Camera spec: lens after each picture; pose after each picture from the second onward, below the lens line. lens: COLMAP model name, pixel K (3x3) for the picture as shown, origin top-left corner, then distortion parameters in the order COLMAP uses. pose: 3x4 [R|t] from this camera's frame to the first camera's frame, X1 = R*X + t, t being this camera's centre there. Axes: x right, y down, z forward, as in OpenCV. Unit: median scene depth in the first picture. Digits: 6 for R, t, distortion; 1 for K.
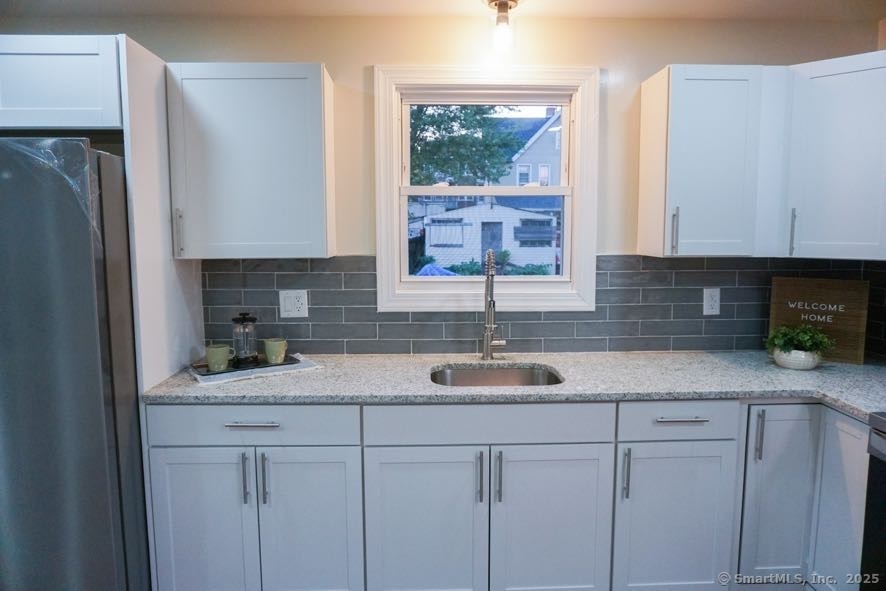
lens RADIAL K [[600.2, 0, 443.0], [0, 600.2, 295.5], [0, 0, 1]] dist [-0.039166, 0.046091]
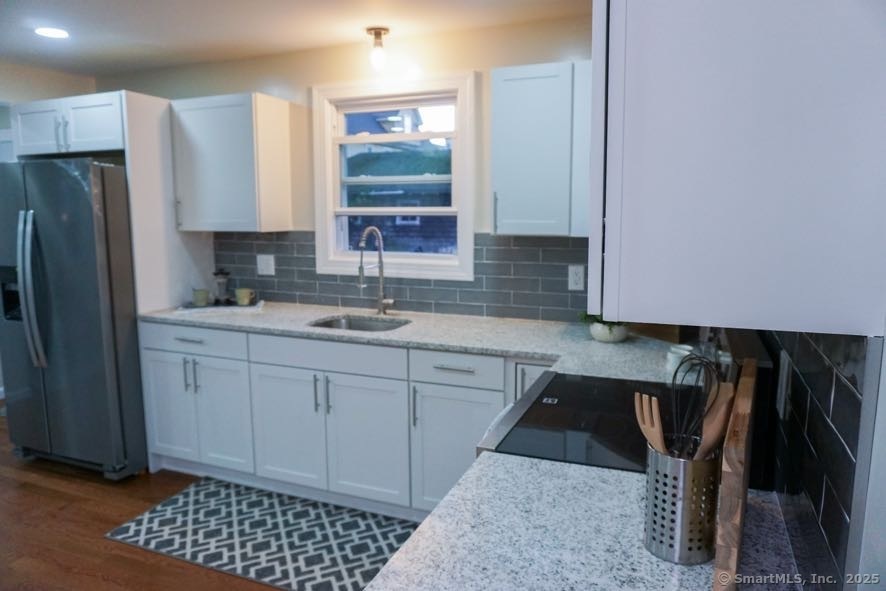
lens RADIAL K [[620.3, 0, 443.0], [0, 620.3, 295.5], [0, 0, 1]] dist [-0.035379, 0.043753]
pose [[0.908838, 0.059029, -0.412952, 0.745121], [-0.045169, 0.998042, 0.043256, 0.004620], [0.414697, -0.020660, 0.909725, -0.135784]]
